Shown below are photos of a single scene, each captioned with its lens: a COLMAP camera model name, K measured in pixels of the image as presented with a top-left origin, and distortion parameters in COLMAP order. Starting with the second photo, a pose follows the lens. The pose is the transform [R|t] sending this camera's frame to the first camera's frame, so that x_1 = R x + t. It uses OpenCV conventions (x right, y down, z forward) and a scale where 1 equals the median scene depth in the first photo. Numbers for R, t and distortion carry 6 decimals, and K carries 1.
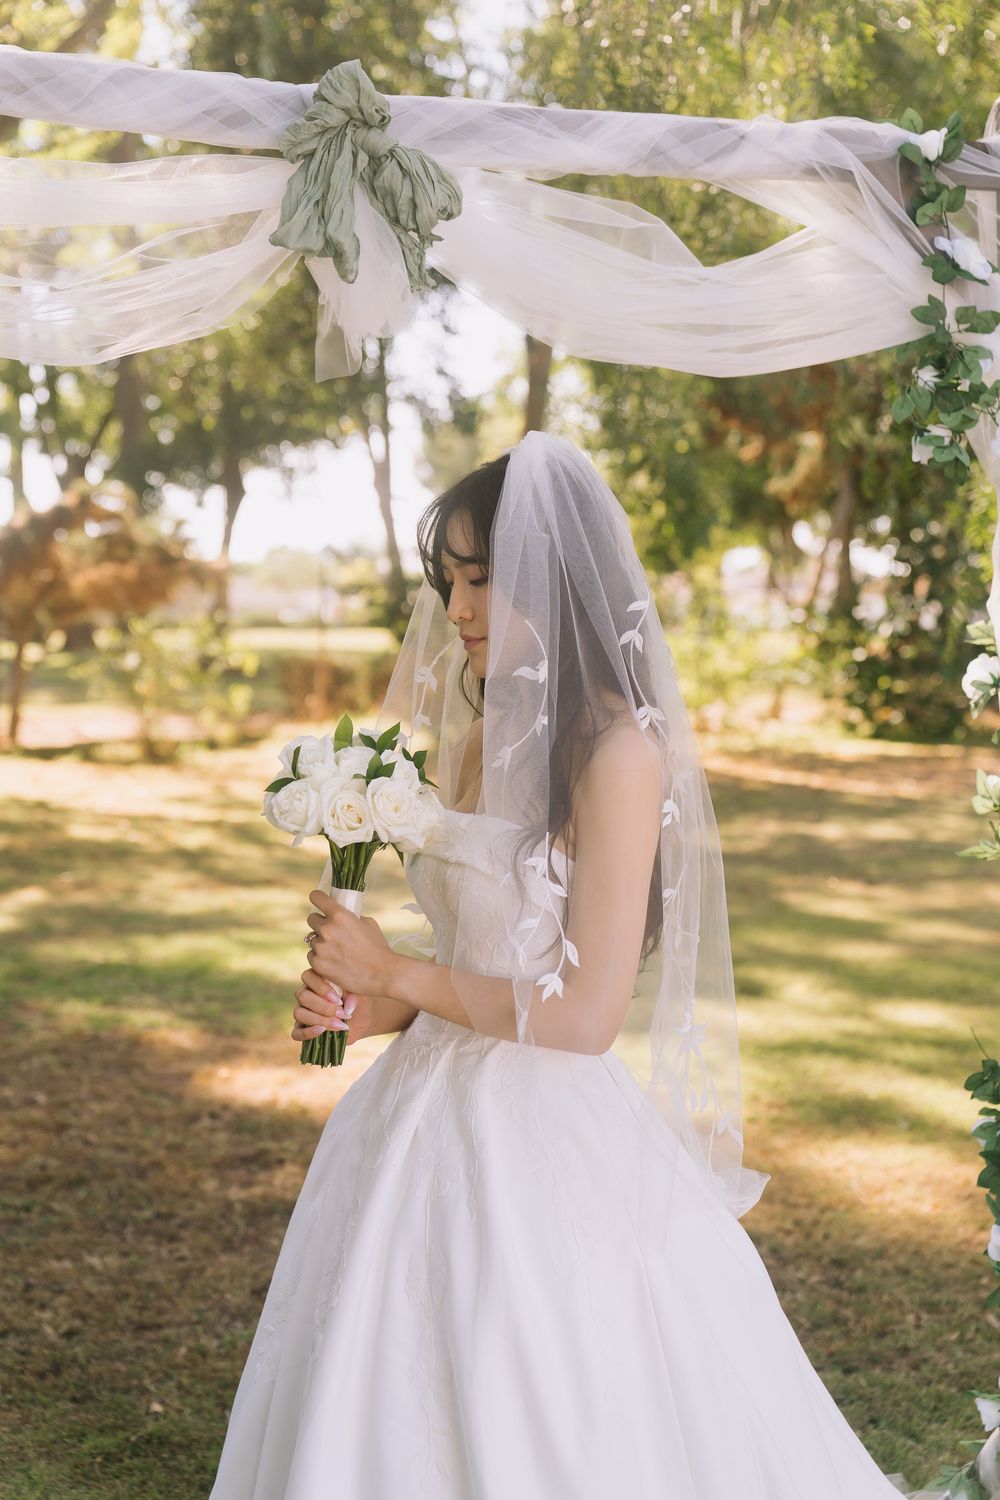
lens RADIAL K [[2188.7, 0, 481.6], [0, 2188.7, 736.0], [0, 0, 1]] dist [0.022329, -0.071319]
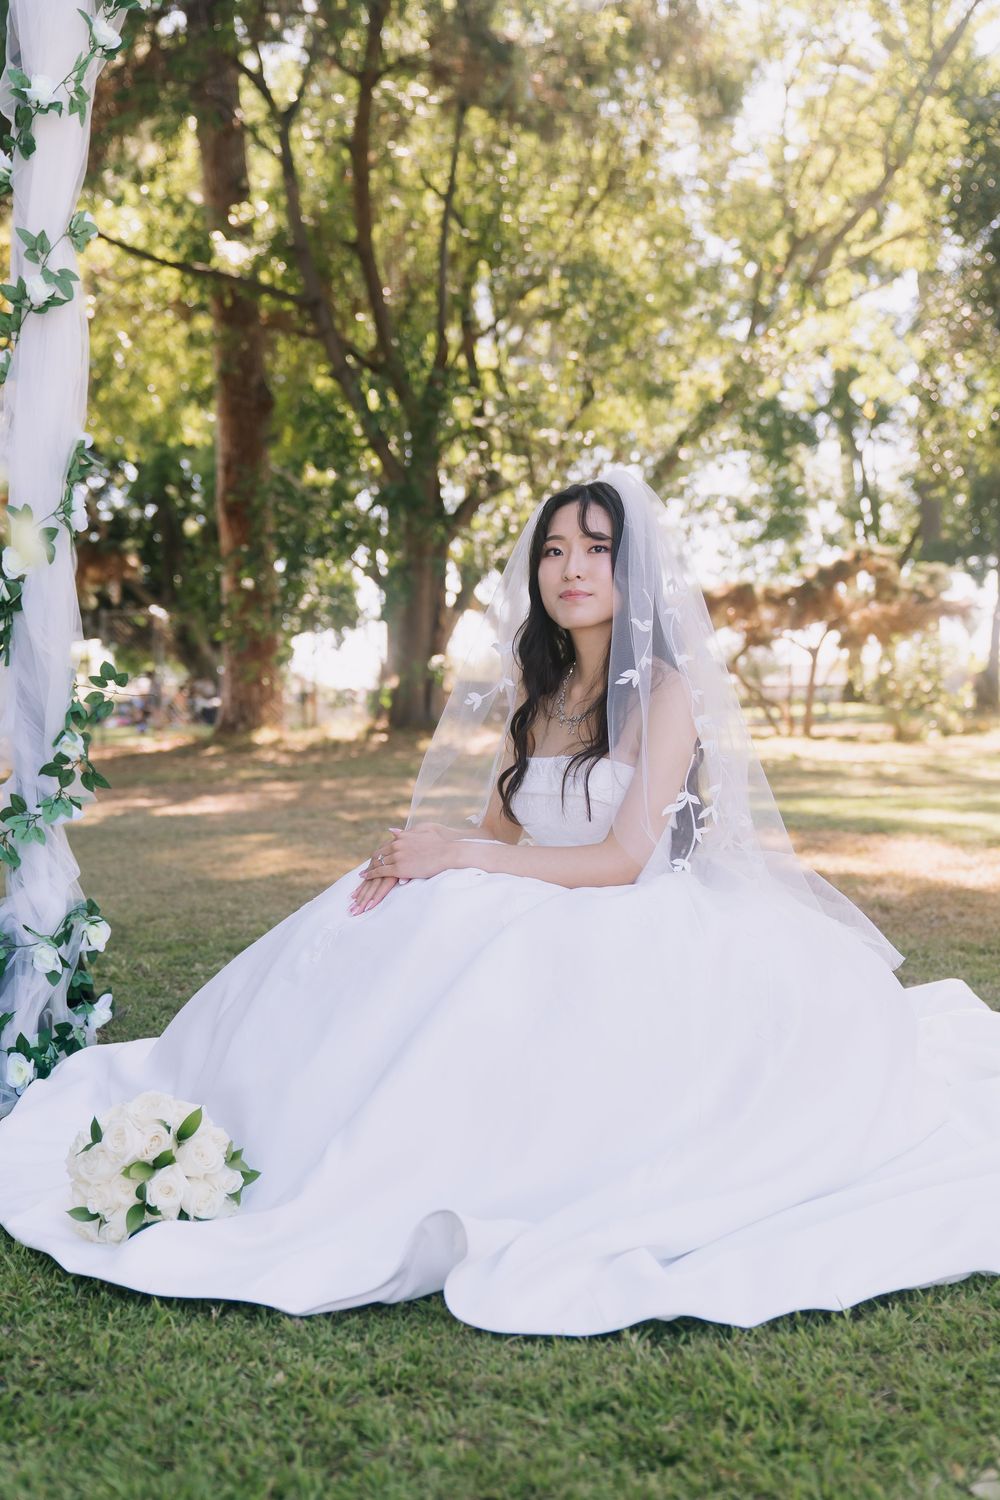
lens RADIAL K [[1615.5, 0, 500.0], [0, 1615.5, 750.0], [0, 0, 1]] dist [-0.000718, 0.001198]
pose [[0.900521, -0.000370, -0.434812, 0.187361], [-0.017199, 0.999187, -0.036471, 0.184192], [0.434472, 0.040321, 0.899782, 0.026530]]
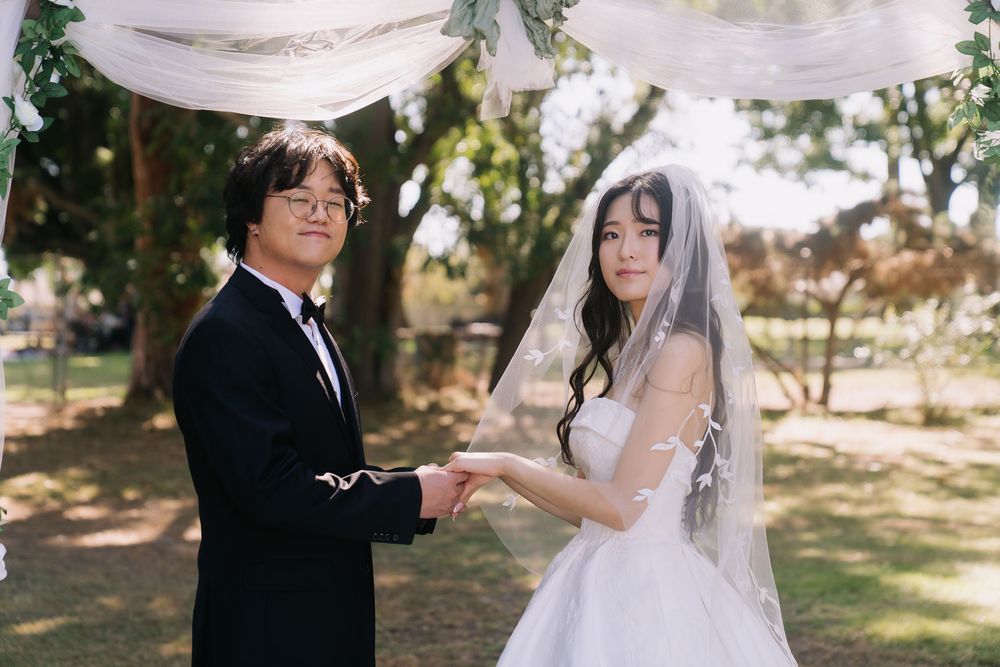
lens RADIAL K [[1986.1, 0, 498.9], [0, 1986.1, 313.0], [0, 0, 1]] dist [0.058566, -0.241884]
pose [[0.904833, -0.002810, -0.425757, 0.282996], [-0.018453, 0.998780, -0.045810, 0.016241], [0.425366, 0.049307, 0.903677, -0.115692]]
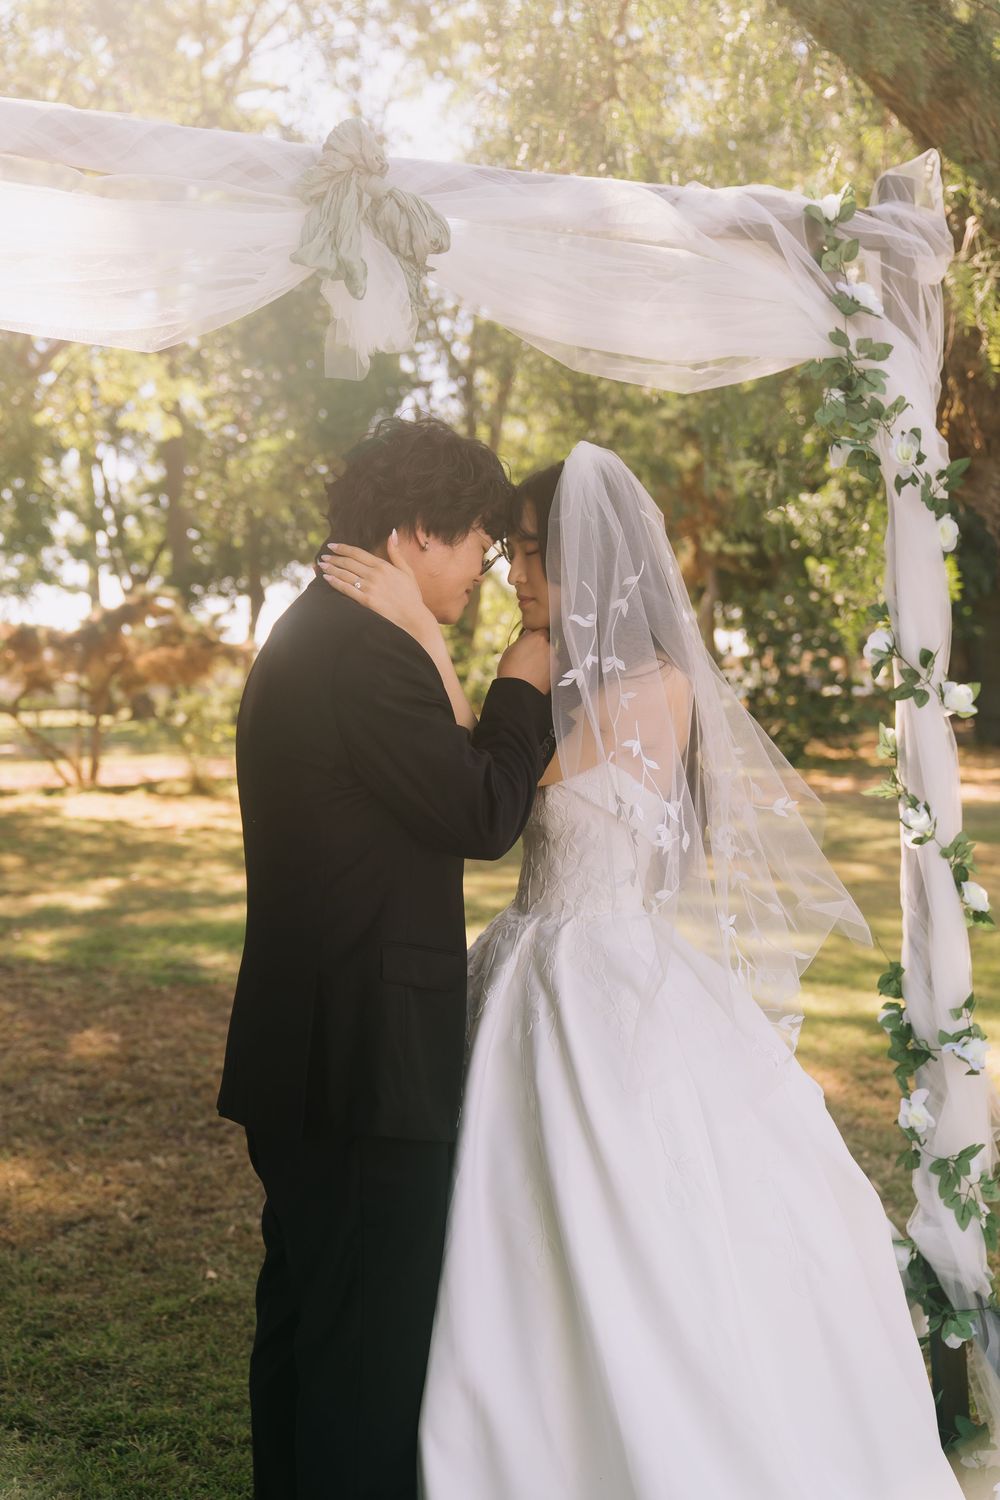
lens RADIAL K [[1597.5, 0, 498.3], [0, 1597.5, 756.0], [0, 0, 1]] dist [-0.007770, 0.007947]
pose [[0.999119, -0.021430, 0.036087, -0.011324], [0.022056, 0.999611, -0.017042, 0.029060], [-0.035708, 0.017823, 0.999203, 0.079191]]
